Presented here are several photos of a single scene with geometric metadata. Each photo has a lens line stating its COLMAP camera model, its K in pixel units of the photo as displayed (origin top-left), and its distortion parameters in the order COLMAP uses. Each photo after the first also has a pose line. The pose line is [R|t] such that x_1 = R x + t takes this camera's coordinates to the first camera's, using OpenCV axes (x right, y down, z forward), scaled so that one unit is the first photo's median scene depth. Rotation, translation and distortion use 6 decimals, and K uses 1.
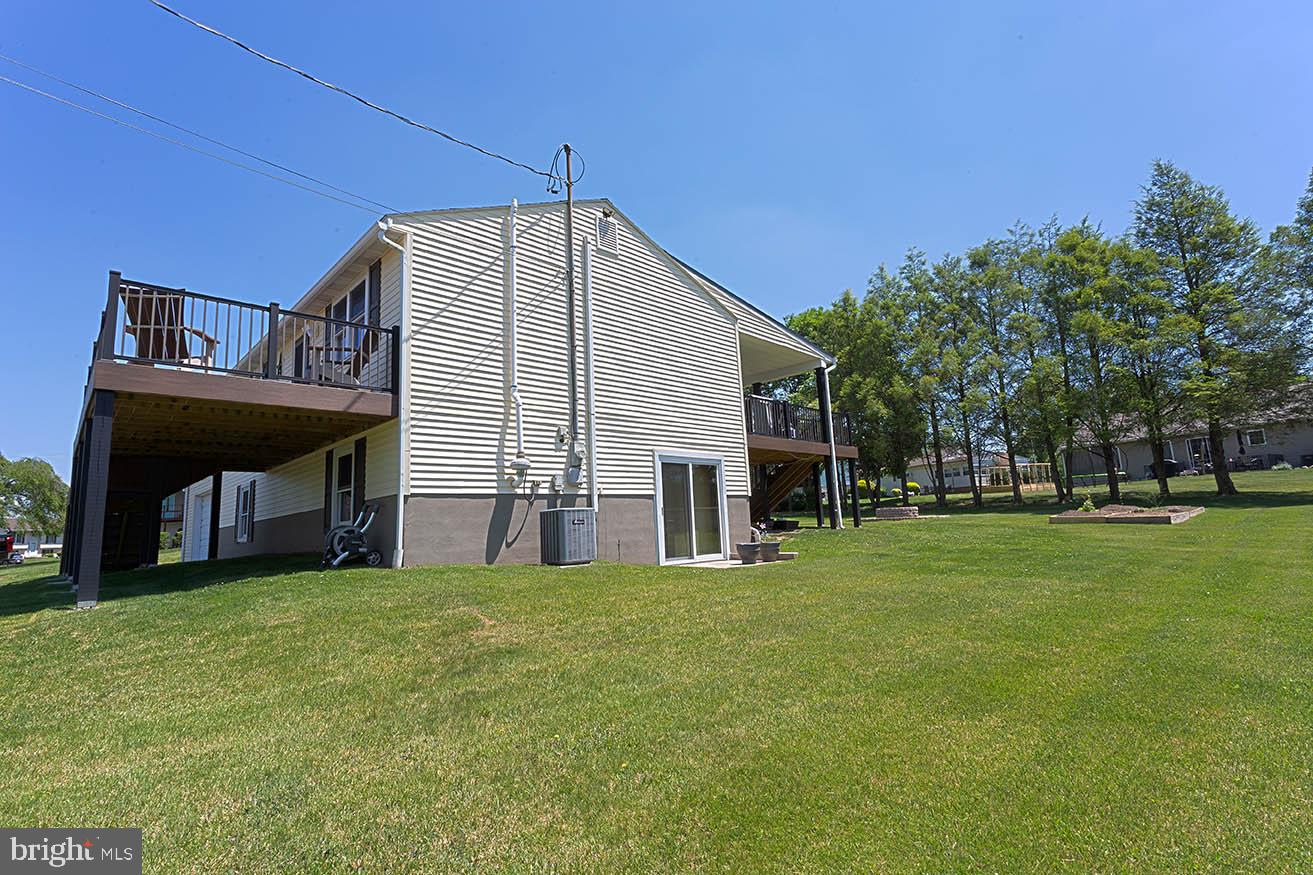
lens RADIAL K [[633.8, 0, 659.8], [0, 633.8, 435.2], [0, 0, 1]] dist [-0.002752, 0.000134]
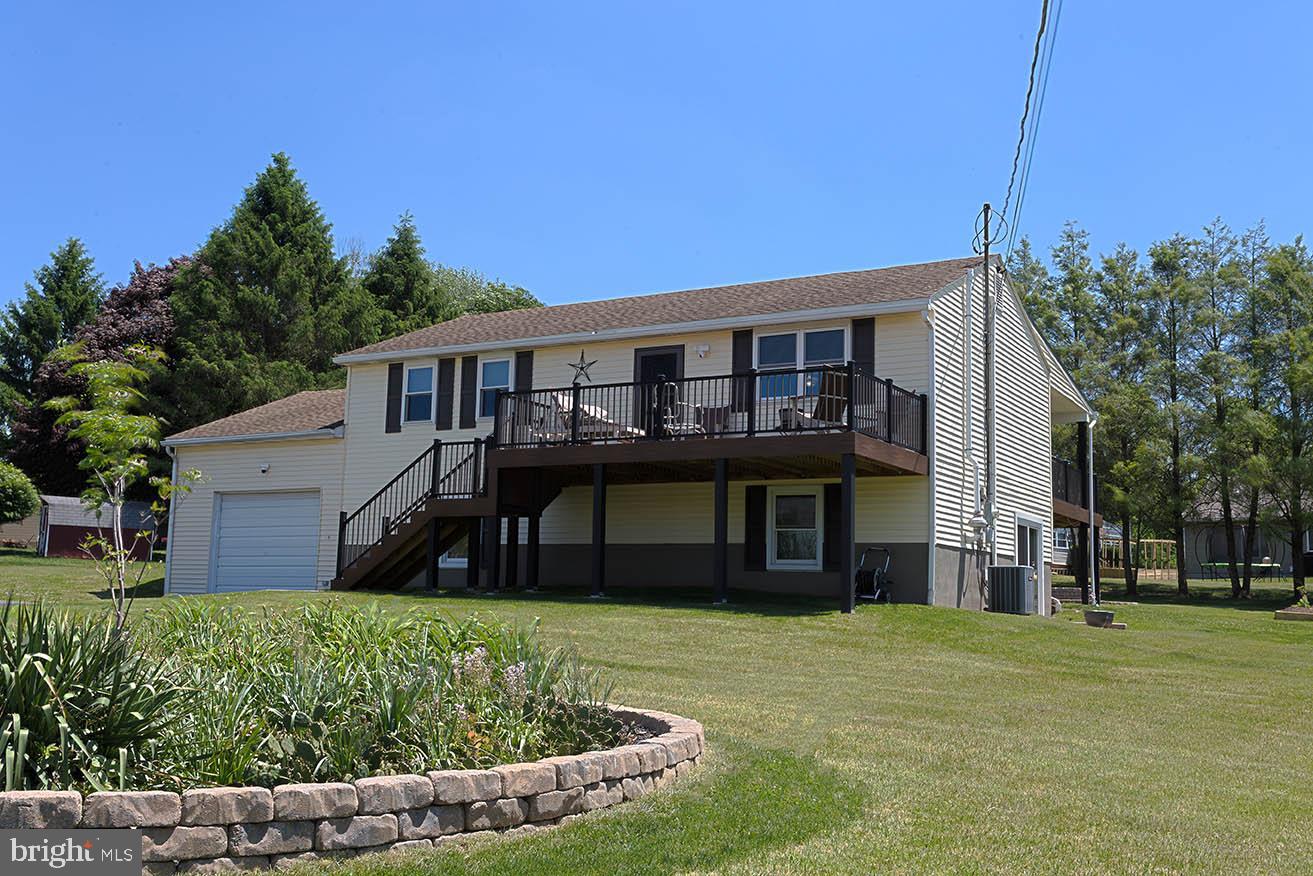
lens RADIAL K [[1285.0, 0, 655.8], [0, 1285.0, 437.6], [0, 0, 1]] dist [-0.039882, 0.000000]
pose [[0.966881, 0.106505, 0.231944, -0.717221], [-0.110377, 0.993883, 0.003743, -0.026270], [-0.230126, -0.029220, 0.972722, -0.573796]]
